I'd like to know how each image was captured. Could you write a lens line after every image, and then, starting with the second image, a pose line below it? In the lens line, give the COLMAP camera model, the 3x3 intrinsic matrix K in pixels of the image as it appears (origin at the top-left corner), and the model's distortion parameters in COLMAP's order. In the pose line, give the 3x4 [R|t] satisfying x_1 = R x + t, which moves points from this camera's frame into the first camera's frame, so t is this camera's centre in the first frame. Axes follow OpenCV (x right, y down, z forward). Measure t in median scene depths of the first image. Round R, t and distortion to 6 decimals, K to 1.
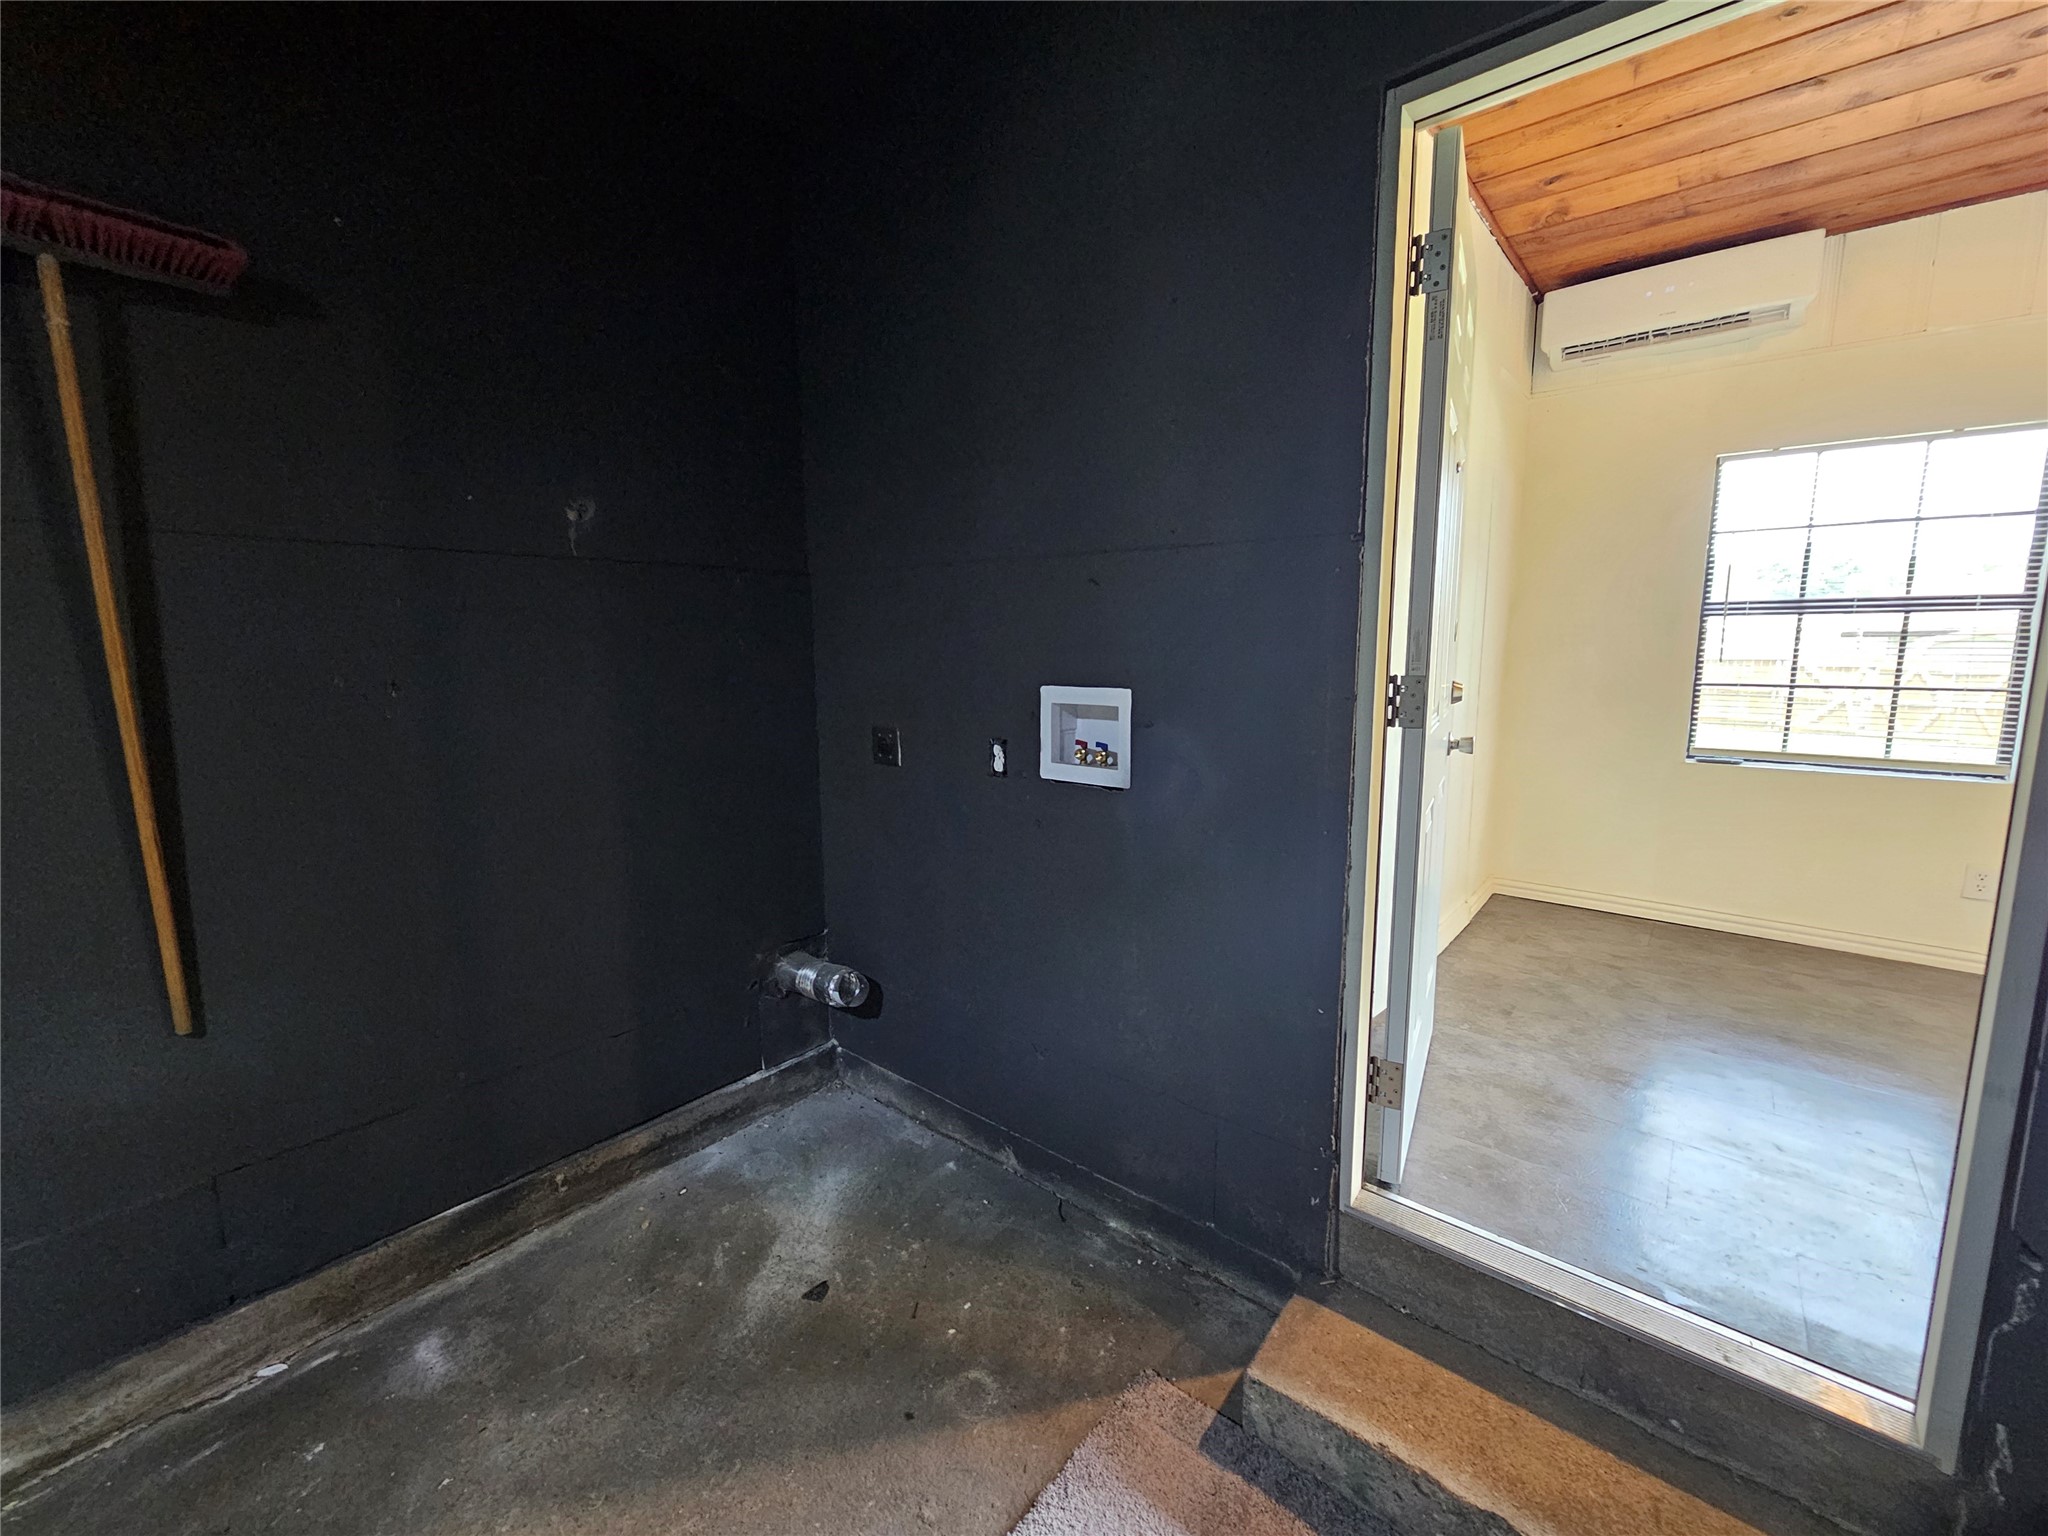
lens RADIAL K [[838.3, 0, 1036.3], [0, 838.3, 772.6], [0, 0, 1]] dist [-0.001543, -0.000023]
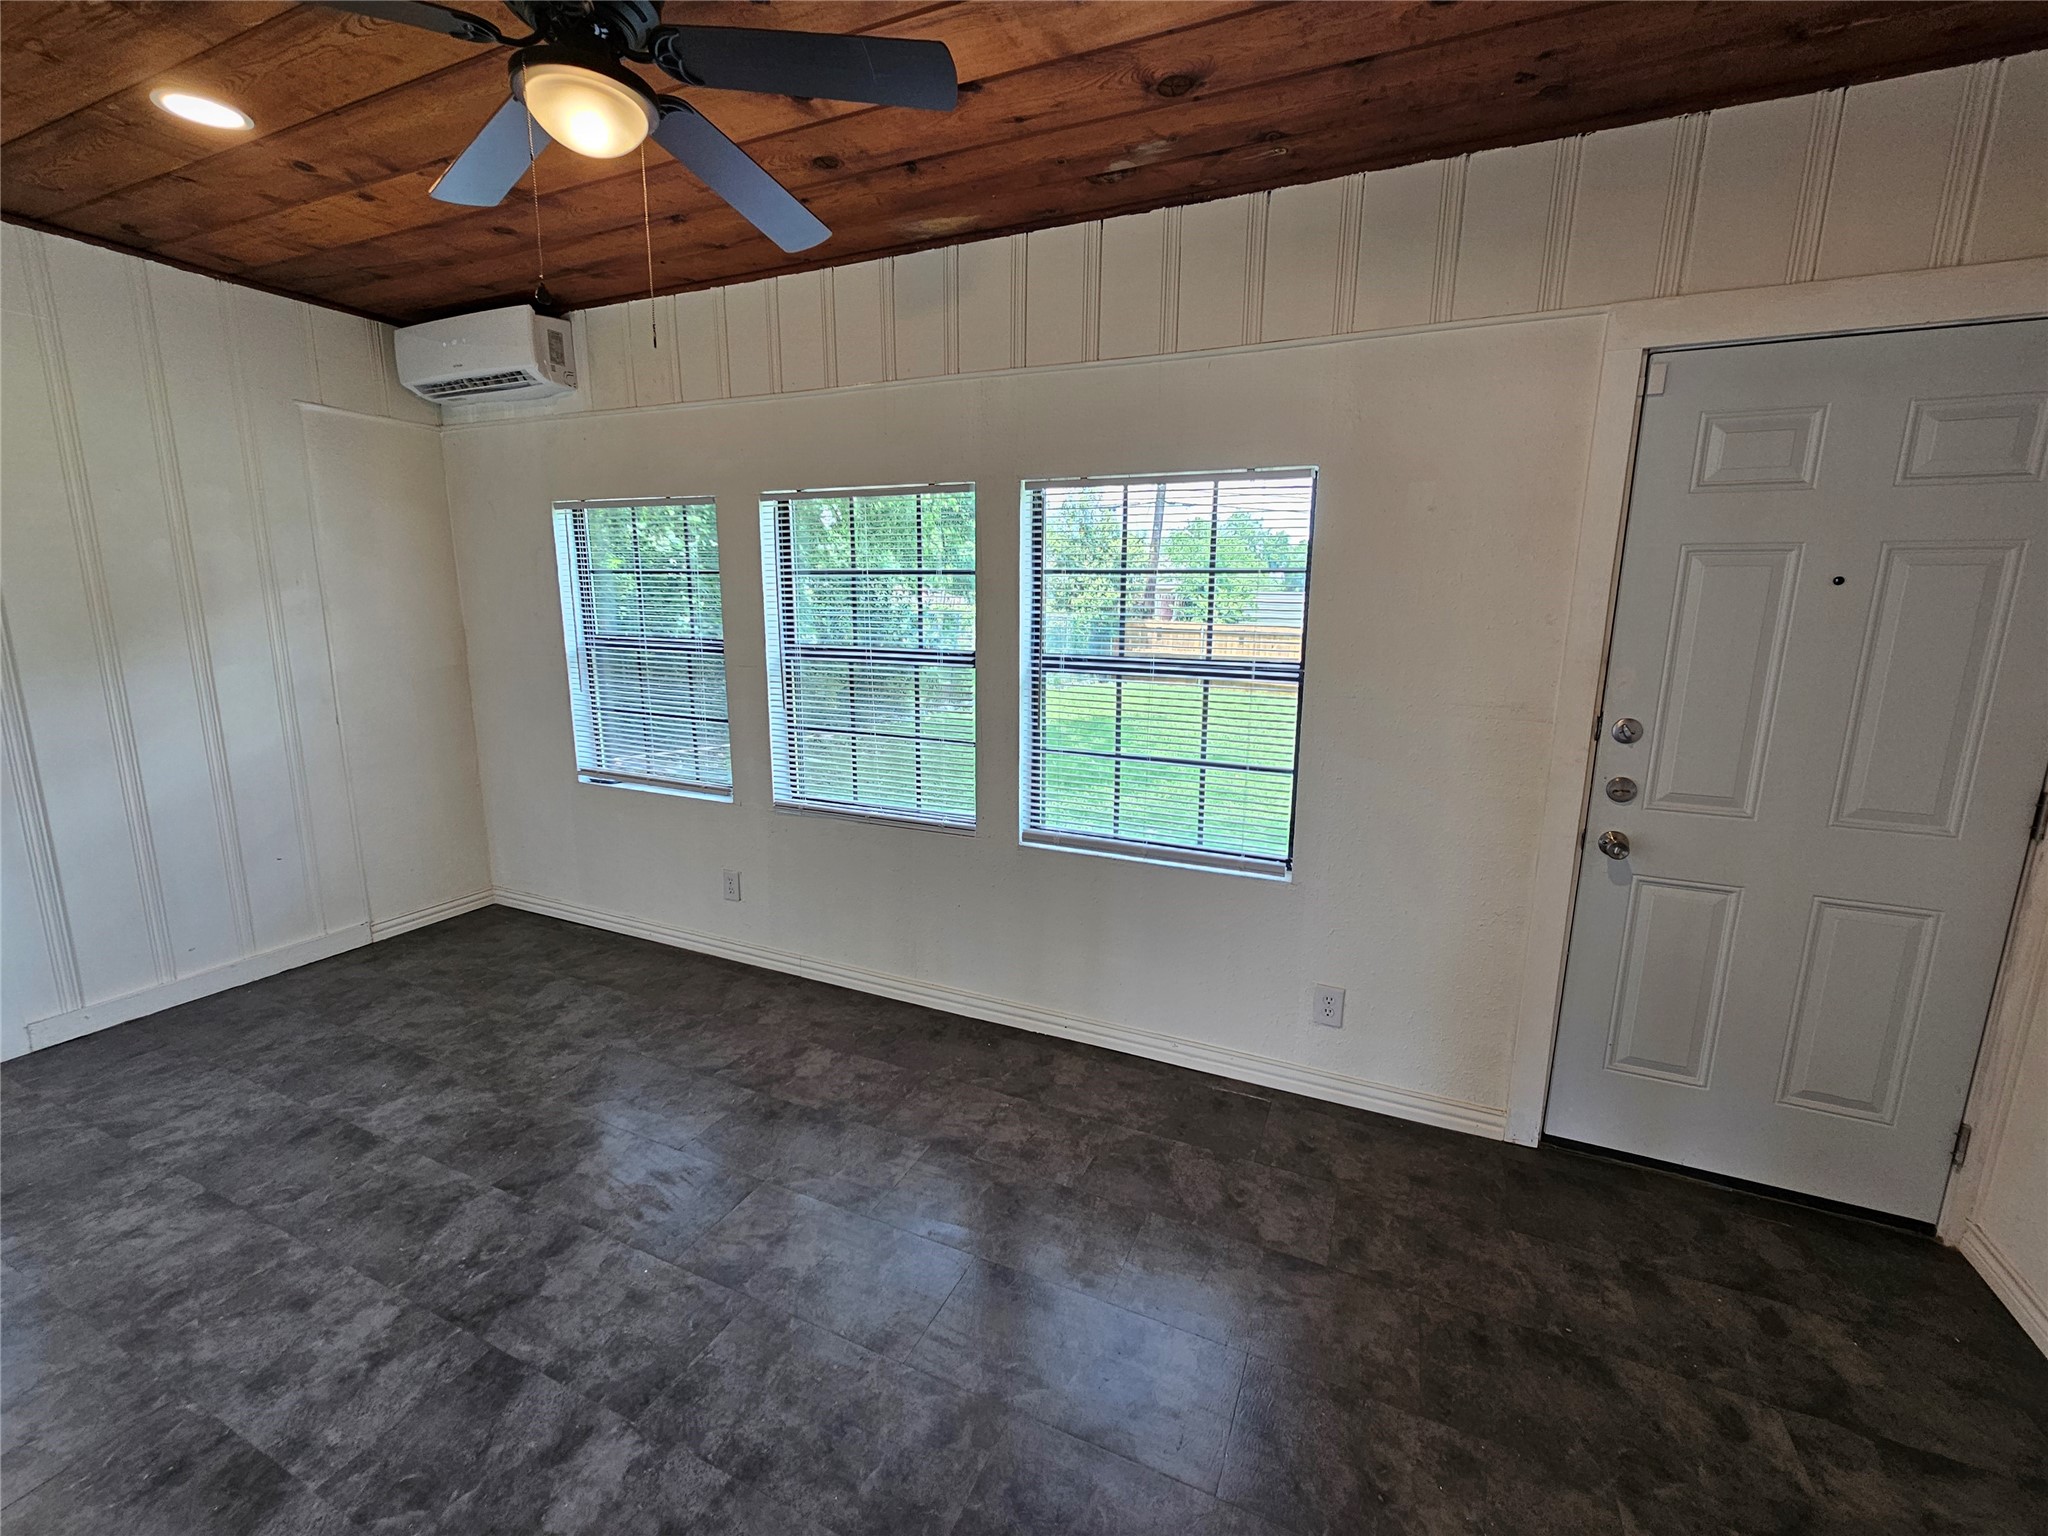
lens RADIAL K [[838.3, 0, 1031.6], [0, 838.3, 754.7], [0, 0, 1]] dist [-0.001543, -0.000023]
pose [[0.962384, -0.029405, 0.270095, 1.243213], [0.022023, 0.999298, 0.030321, -0.078632], [-0.270797, -0.023232, 0.962356, -0.243907]]
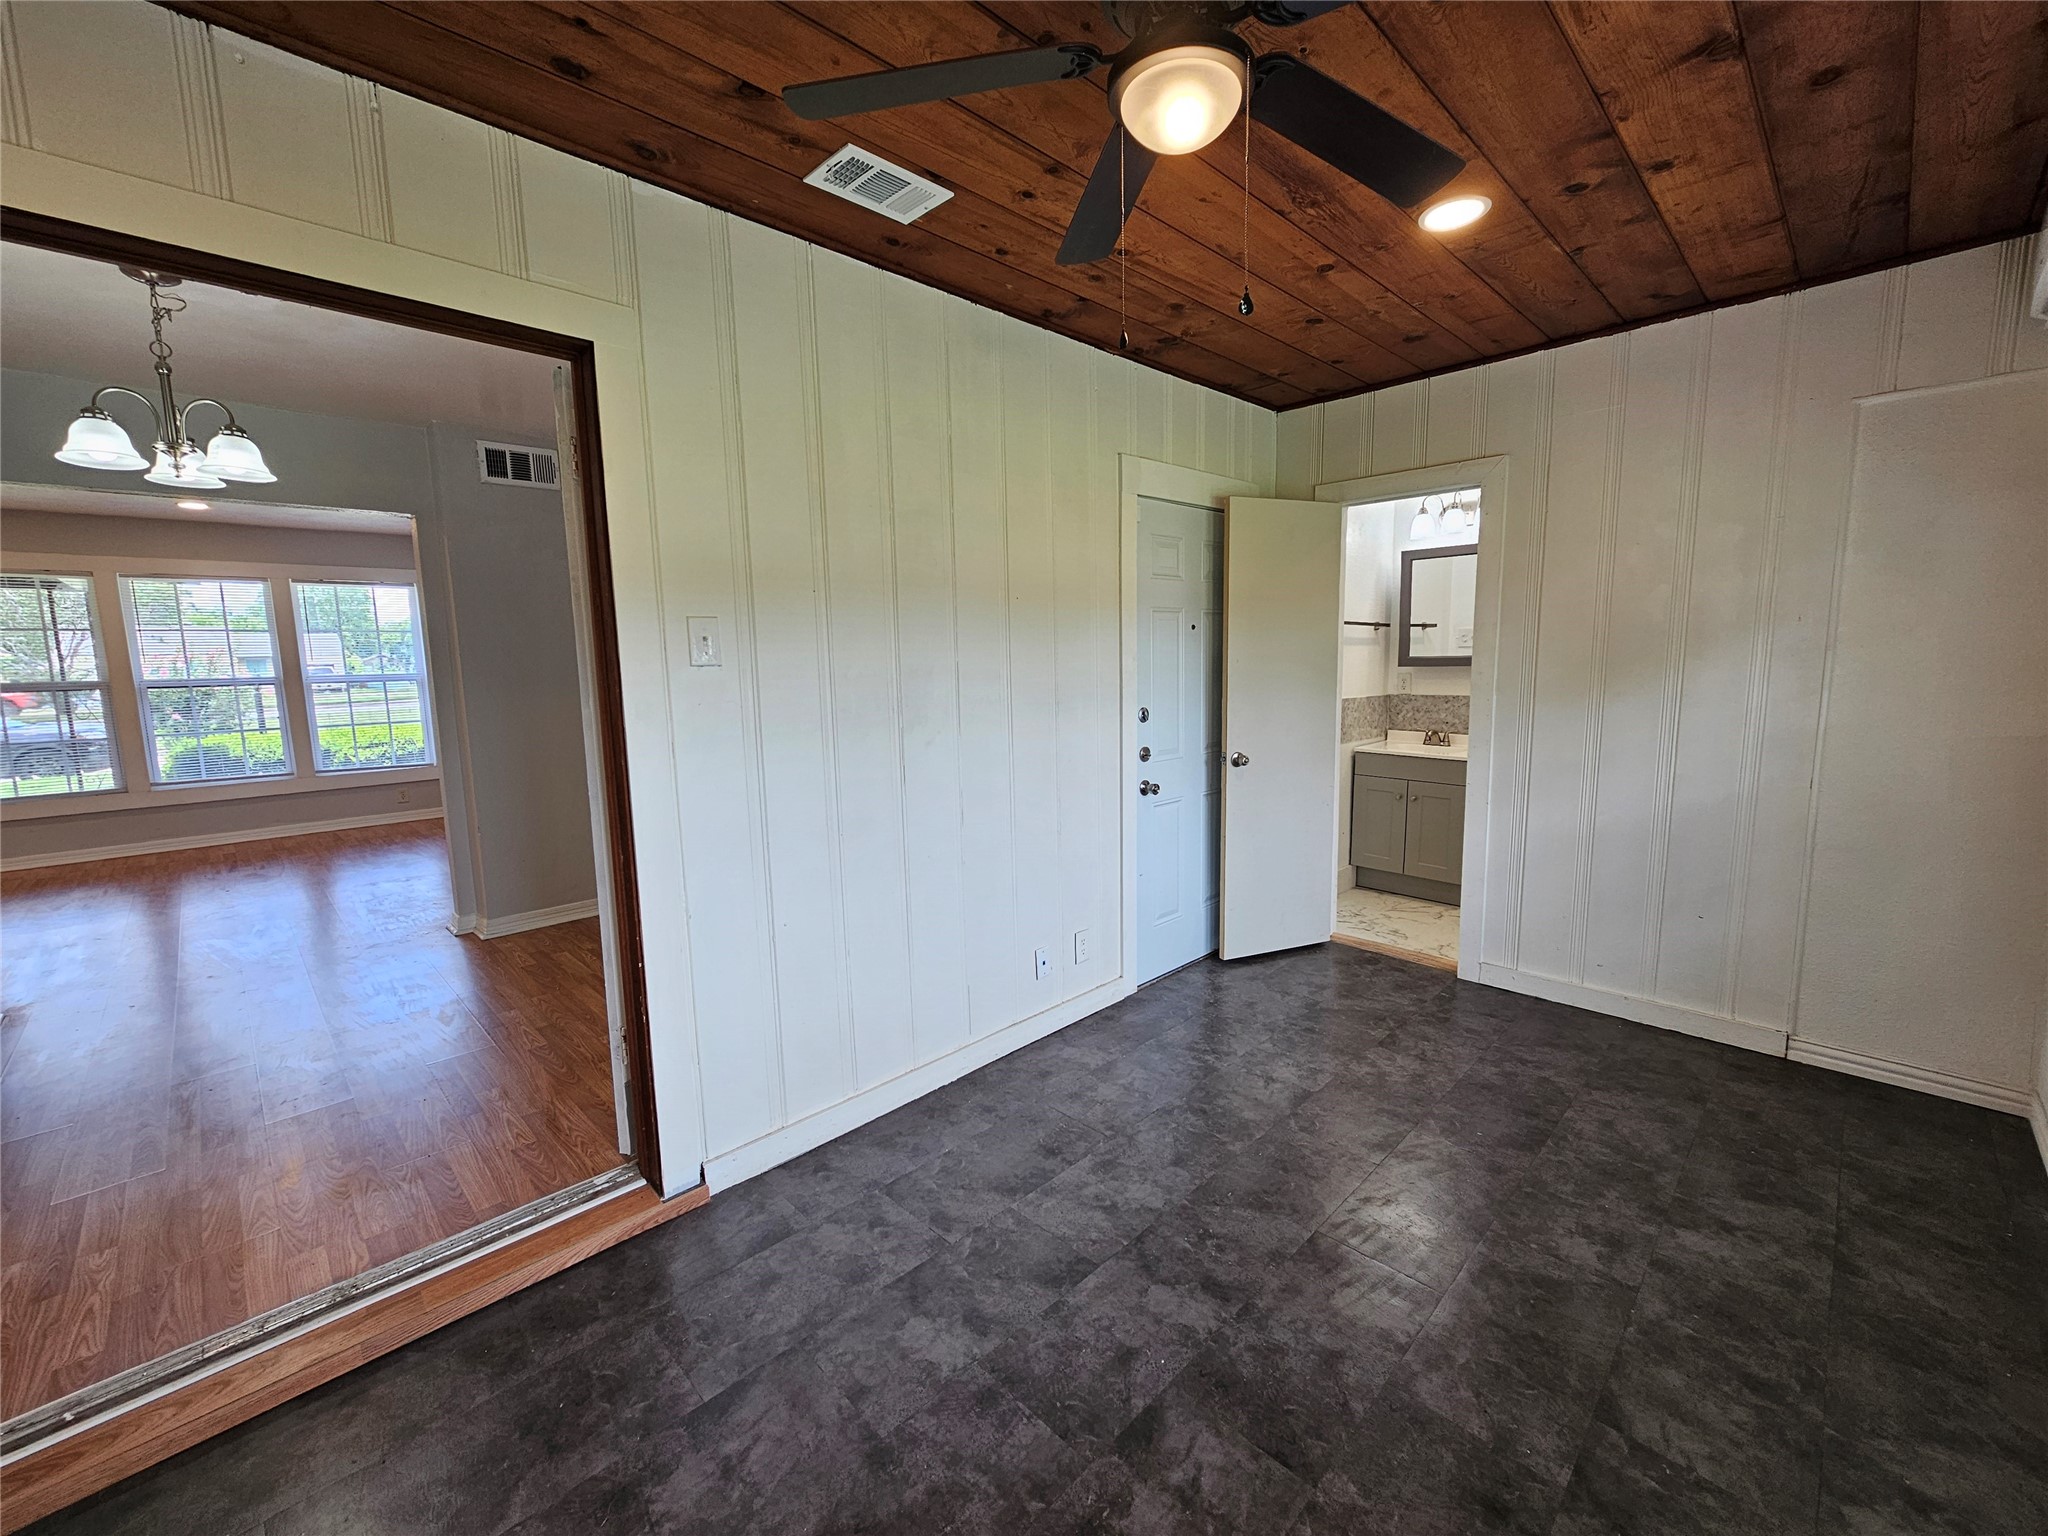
lens RADIAL K [[838.3, 0, 1039.0], [0, 838.3, 765.1], [0, 0, 1]] dist [-0.001543, -0.000023]
pose [[-0.082681, 0.140996, -0.986551, 1.652376], [-0.137651, 0.978837, 0.151430, -0.159002], [0.987024, 0.148320, -0.061523, 0.334669]]
